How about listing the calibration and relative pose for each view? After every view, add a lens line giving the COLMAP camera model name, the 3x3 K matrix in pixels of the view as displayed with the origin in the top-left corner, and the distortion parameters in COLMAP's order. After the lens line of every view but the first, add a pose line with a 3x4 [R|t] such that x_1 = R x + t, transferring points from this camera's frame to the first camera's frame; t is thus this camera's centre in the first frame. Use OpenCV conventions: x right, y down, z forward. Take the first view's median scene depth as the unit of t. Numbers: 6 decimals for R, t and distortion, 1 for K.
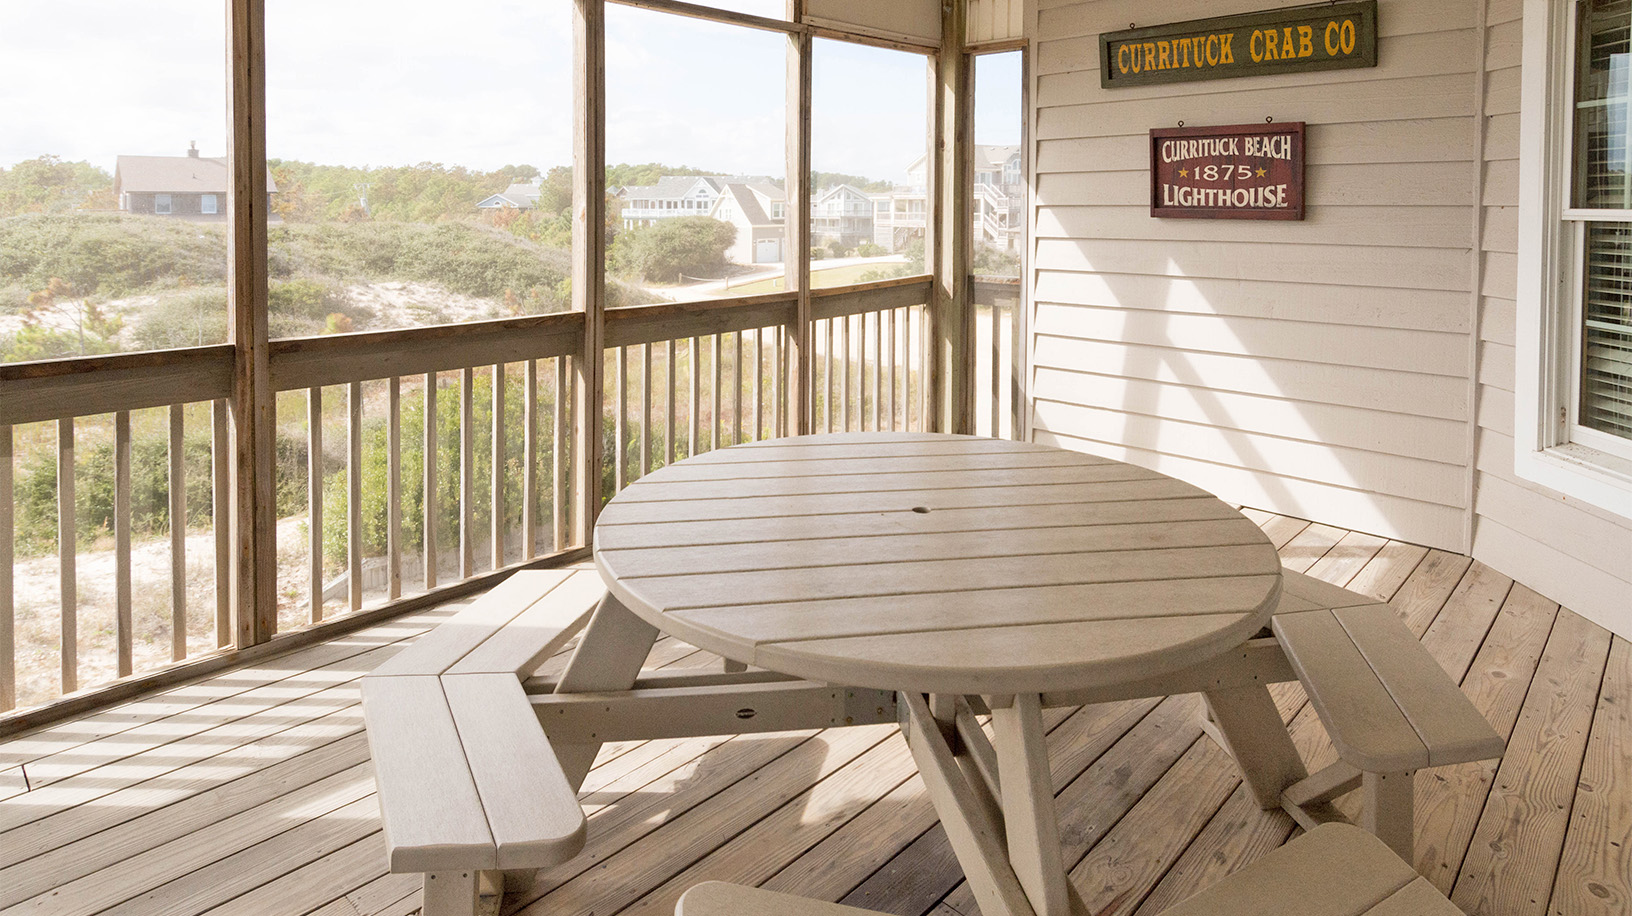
lens RADIAL K [[924.1, 0, 816.0], [0, 924.1, 458.0], [0, 0, 1]] dist [-0.002897, -0.001376]
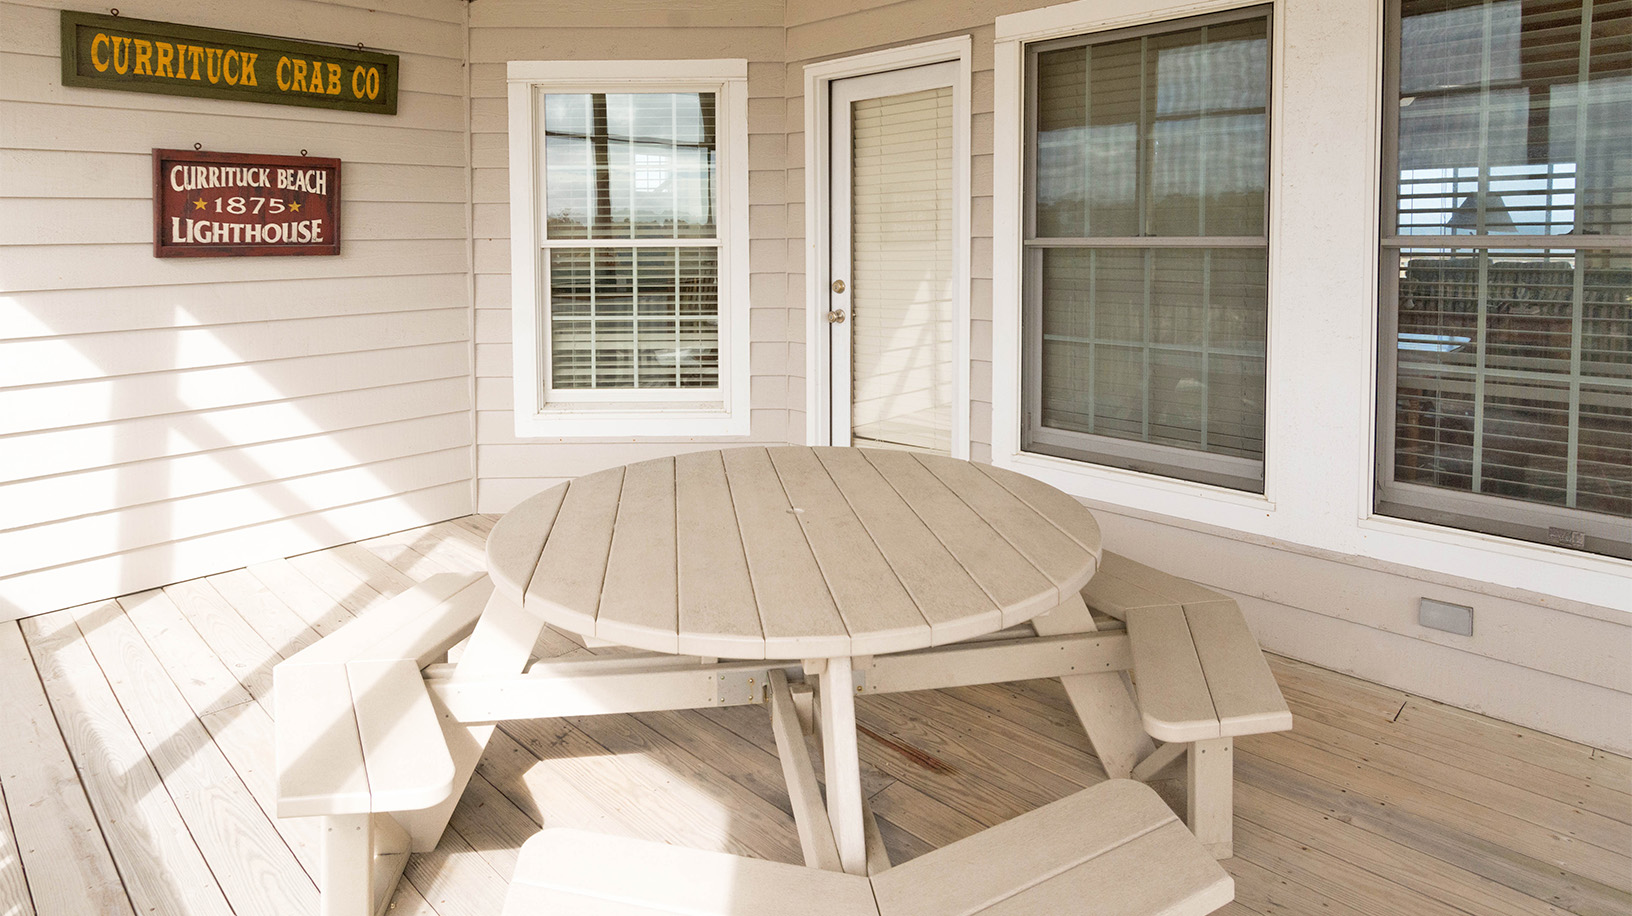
lens RADIAL K [[871.6, 0, 816.0], [0, 871.6, 458.0], [0, 0, 1]] dist [0.000933, -0.000102]
pose [[0.006119, -0.258520, 0.965987, -0.449010], [0.268491, 0.930959, 0.247445, -0.144287], [-0.963263, 0.257844, 0.075107, 0.475136]]
